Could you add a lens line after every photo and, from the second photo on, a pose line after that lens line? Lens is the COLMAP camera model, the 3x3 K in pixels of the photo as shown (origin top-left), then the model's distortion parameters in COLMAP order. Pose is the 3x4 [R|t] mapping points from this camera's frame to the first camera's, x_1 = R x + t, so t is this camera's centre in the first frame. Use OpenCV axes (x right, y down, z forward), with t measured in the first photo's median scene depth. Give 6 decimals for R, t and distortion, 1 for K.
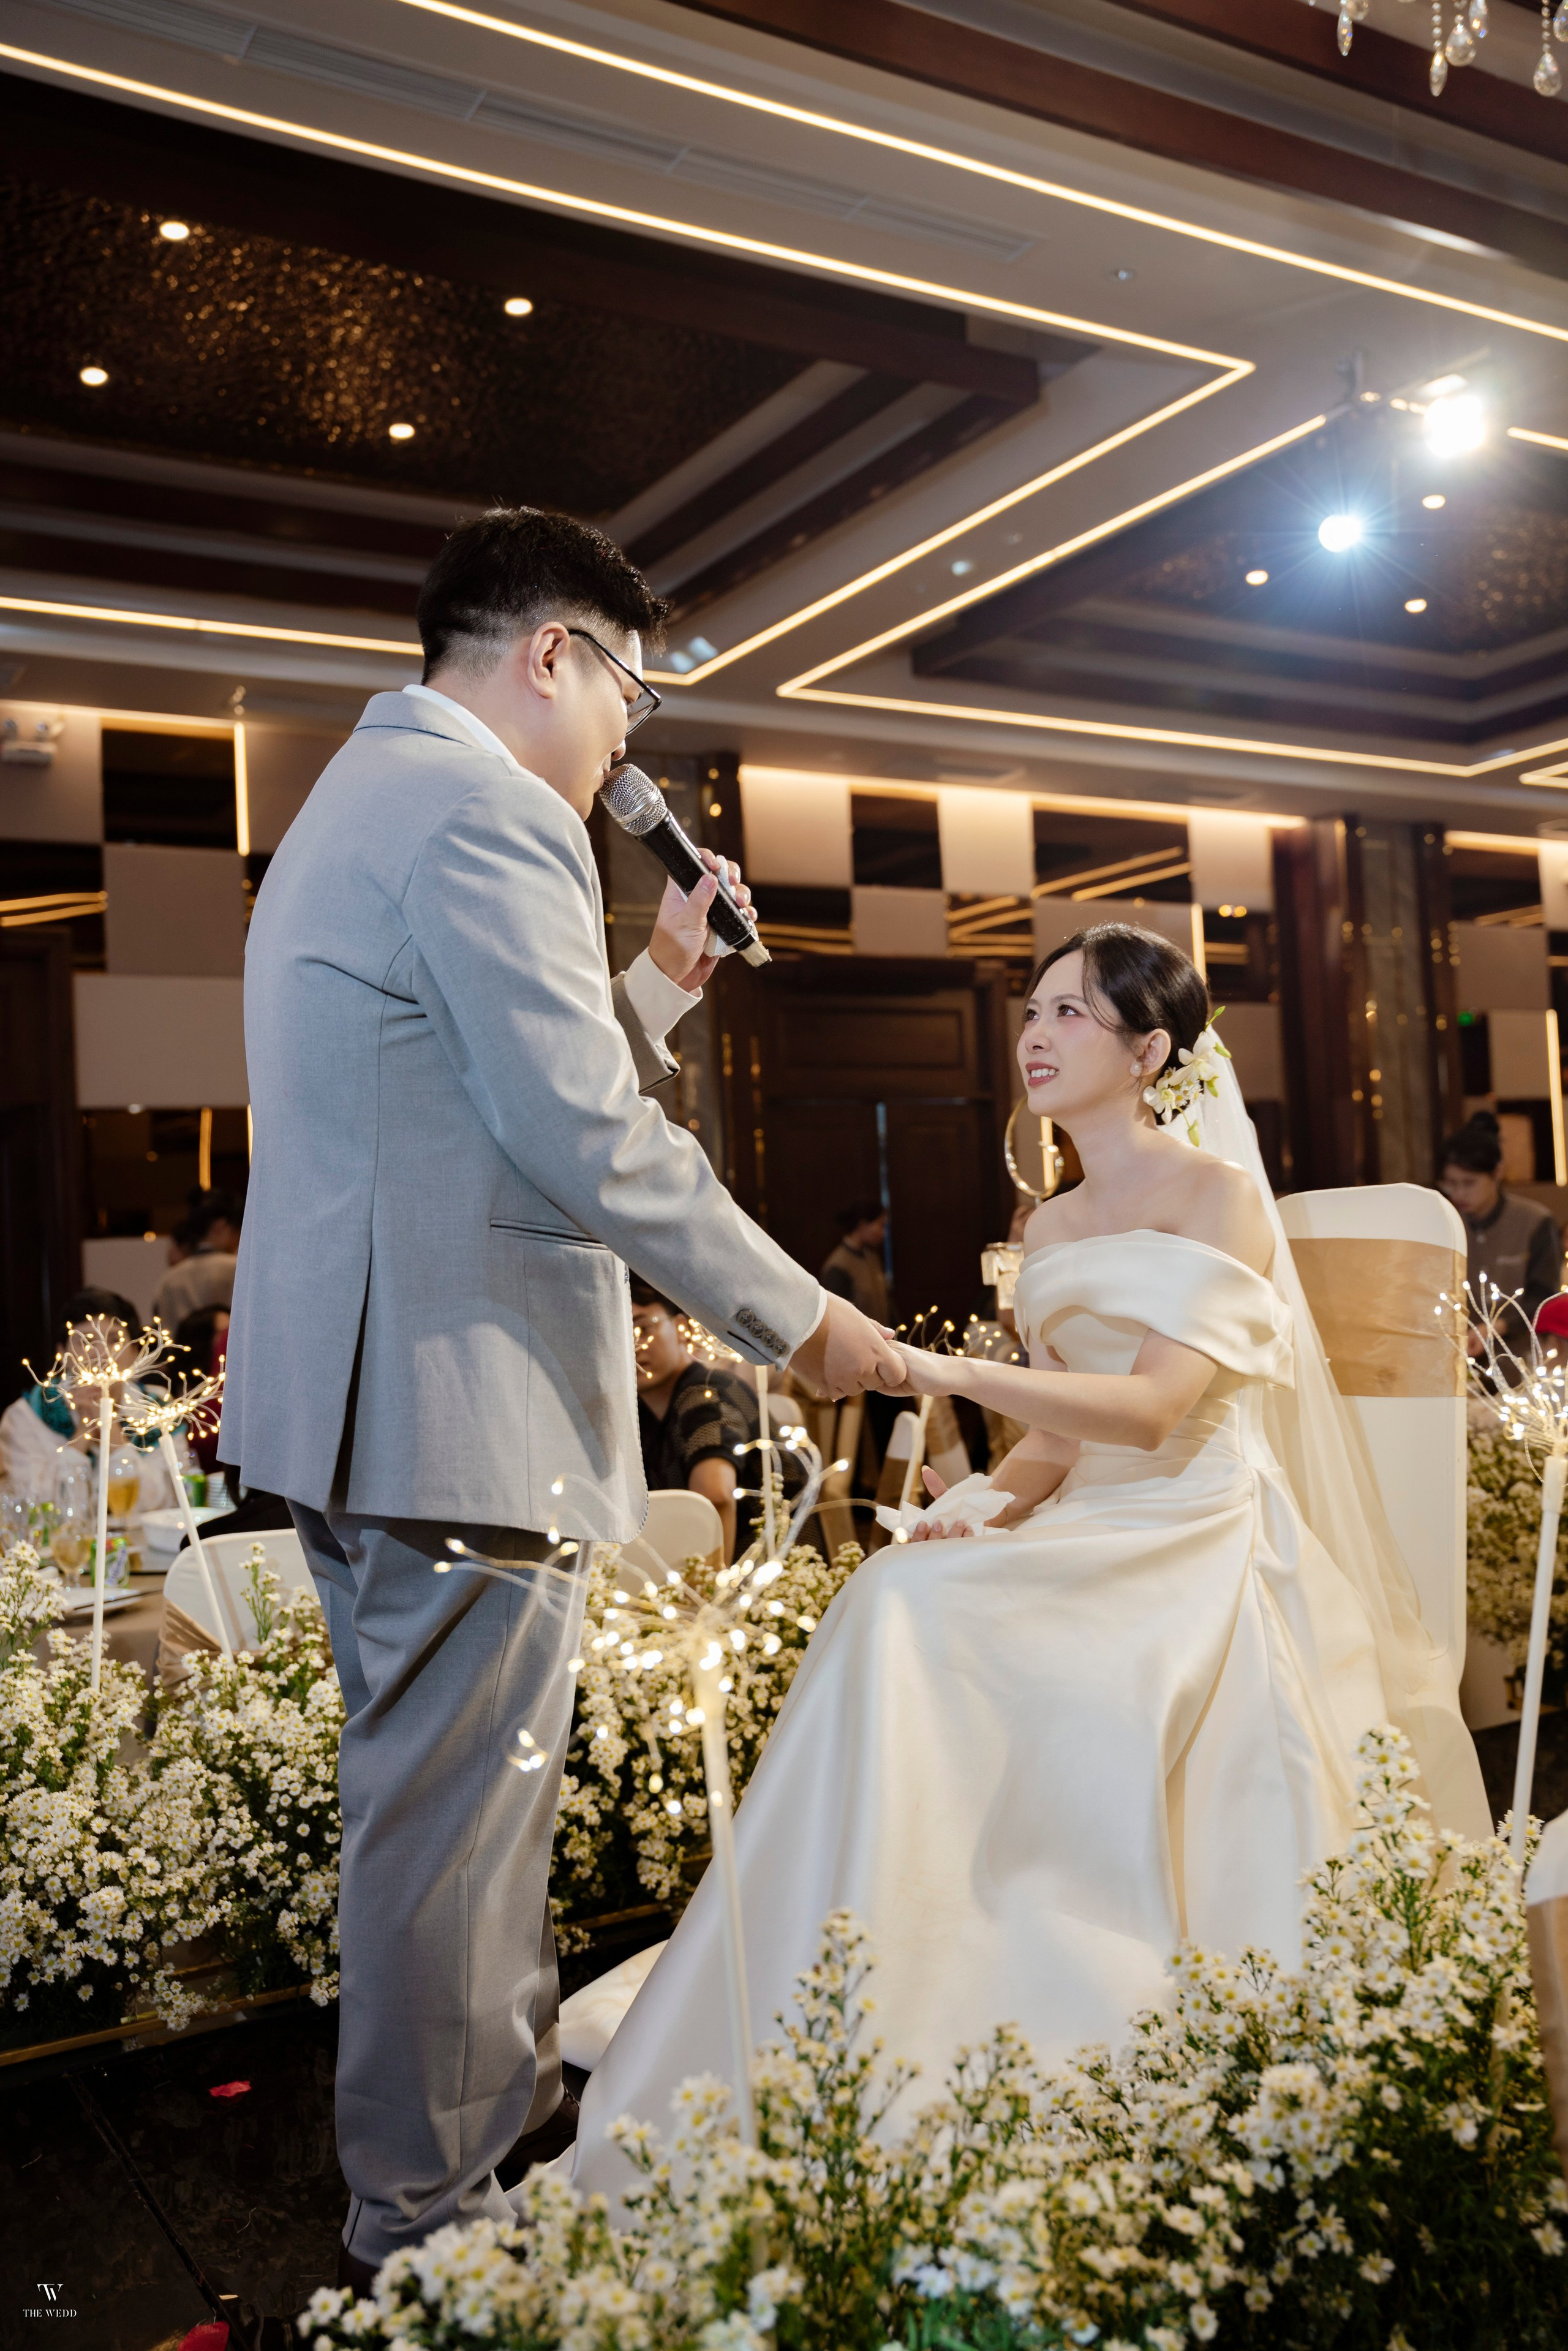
lens RADIAL K [[2045.0, 0, 783.1], [0, 2045.0, 1159.9], [0, 0, 1]] dist [-0.003636, 0.005273]
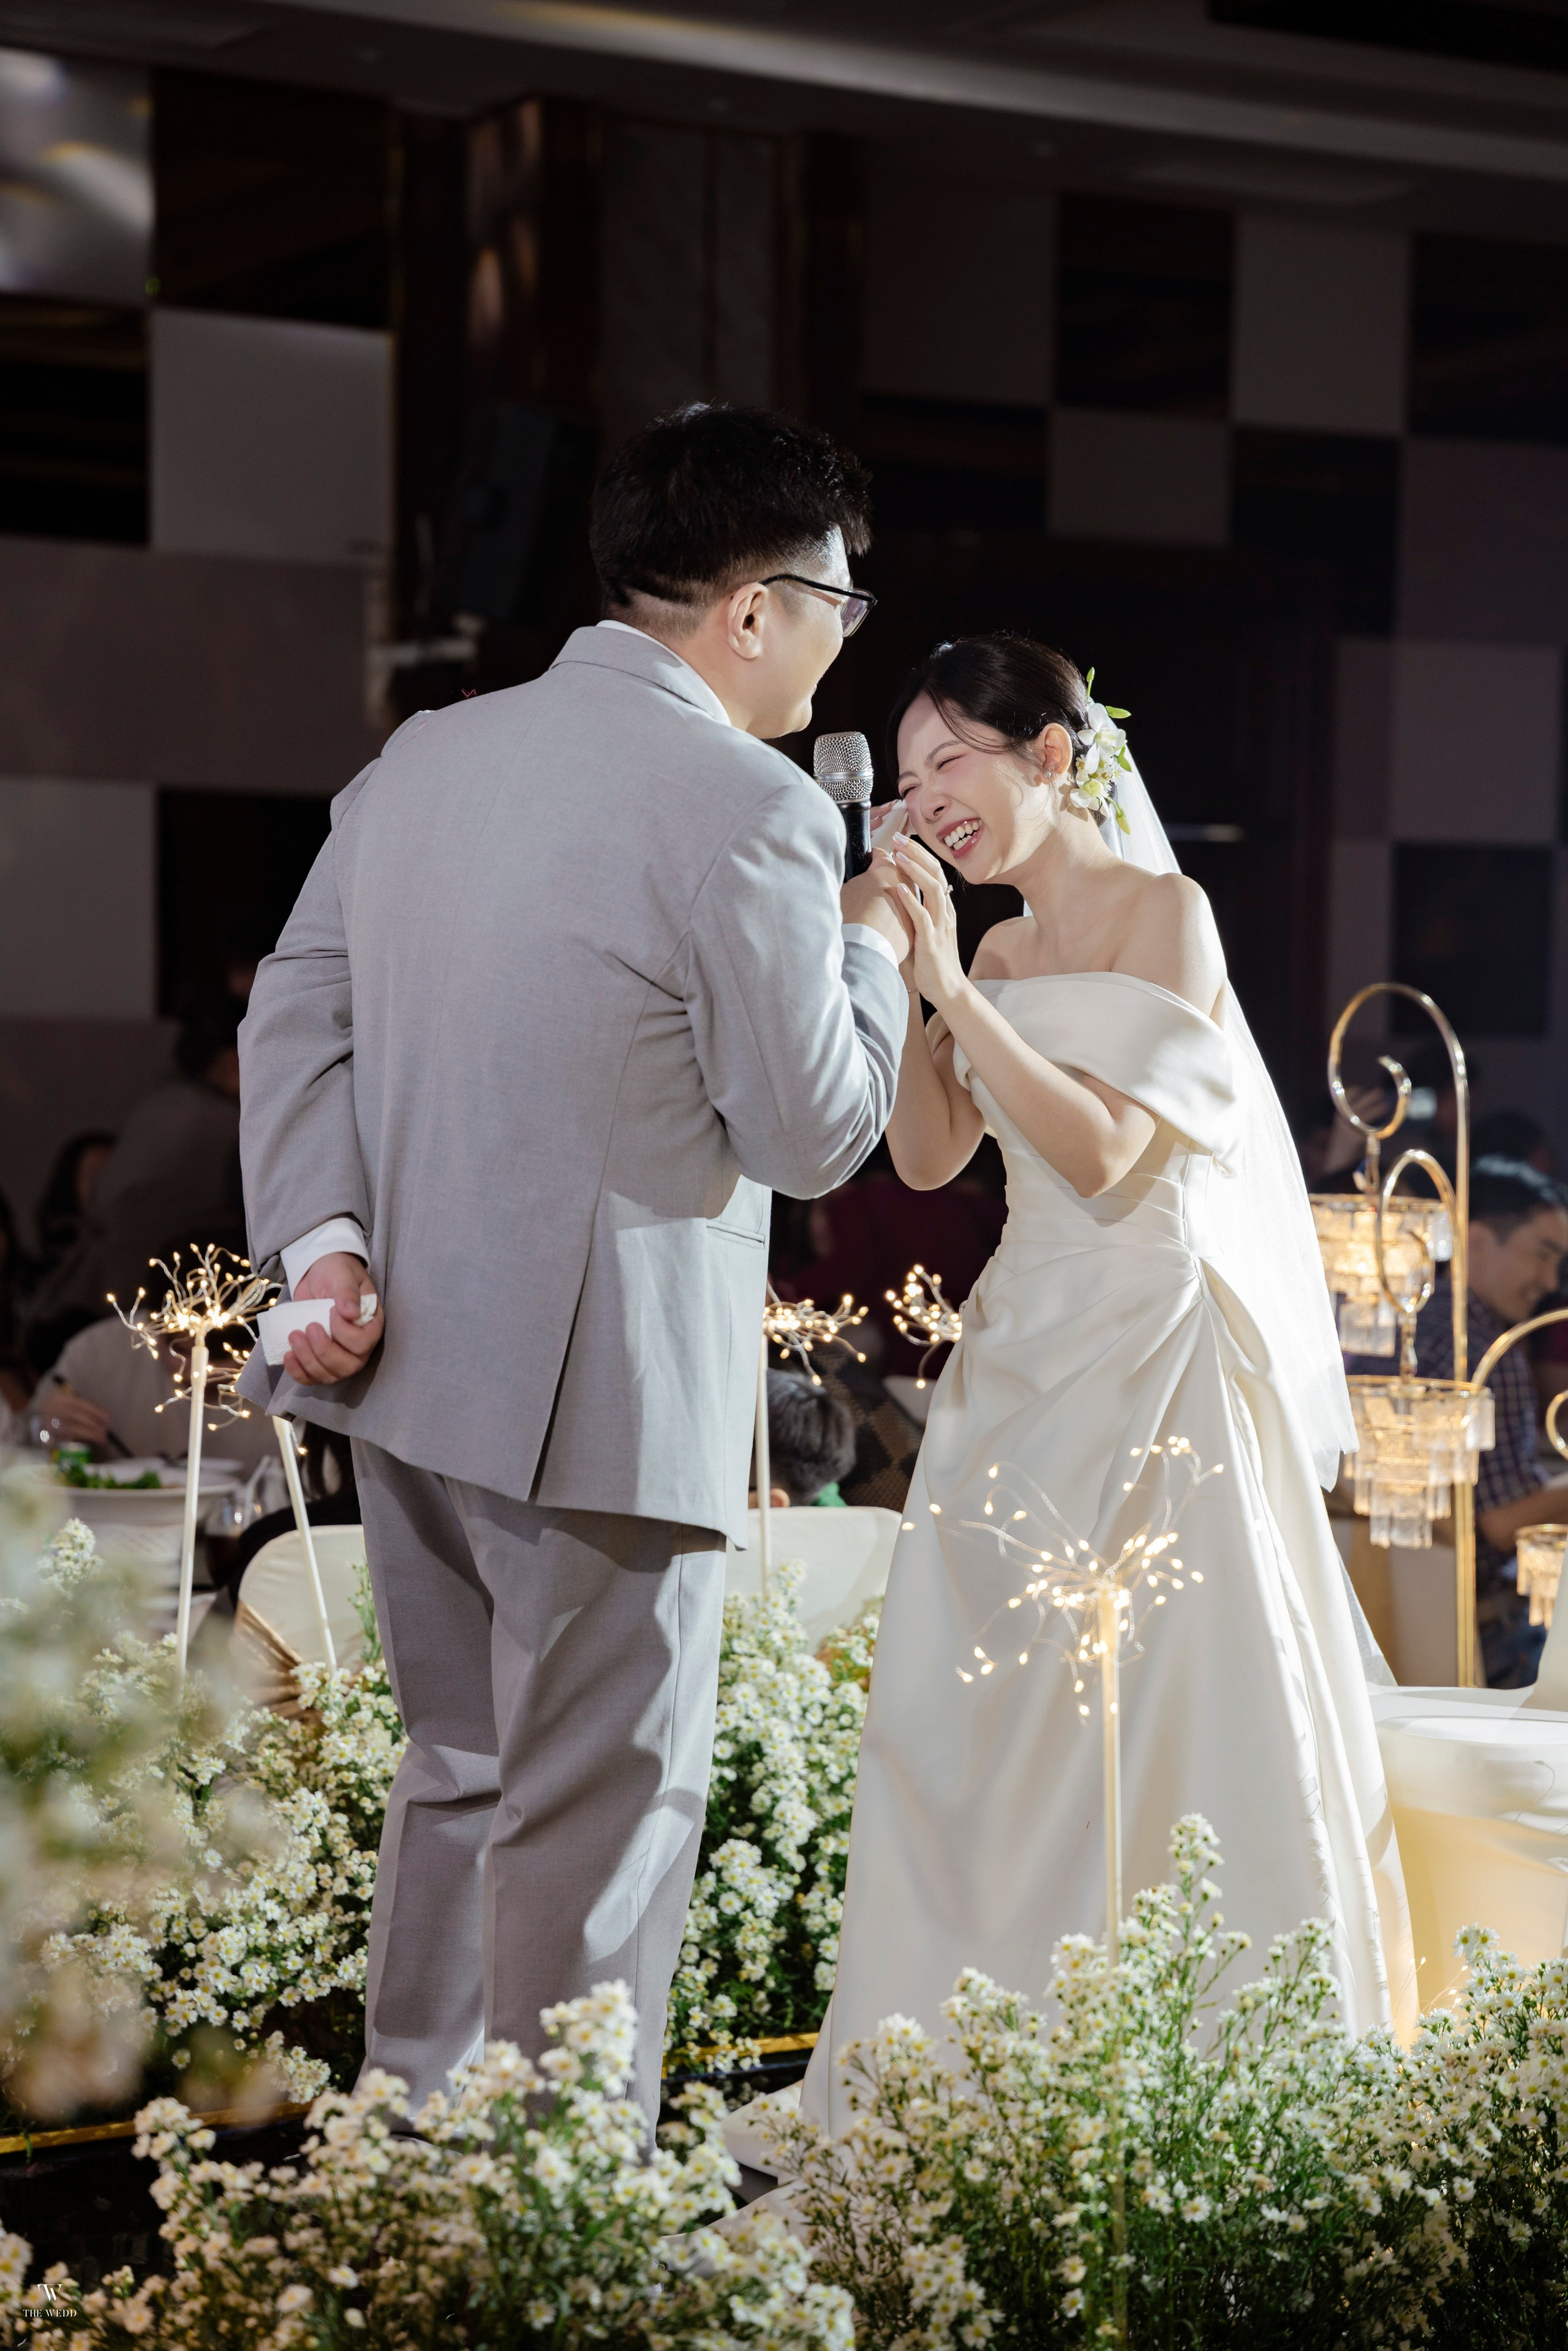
lens RADIAL K [[4763.0, 0, 816.7], [0, 4763.0, 1250.1], [0, 0, 1]] dist [0.471845, 0.000000]
pose [[0.998200, 0.058644, 0.012538, -0.116360], [-0.059563, 0.993814, 0.093730, -0.111350], [-0.006964, -0.094308, 0.995519, -0.865465]]
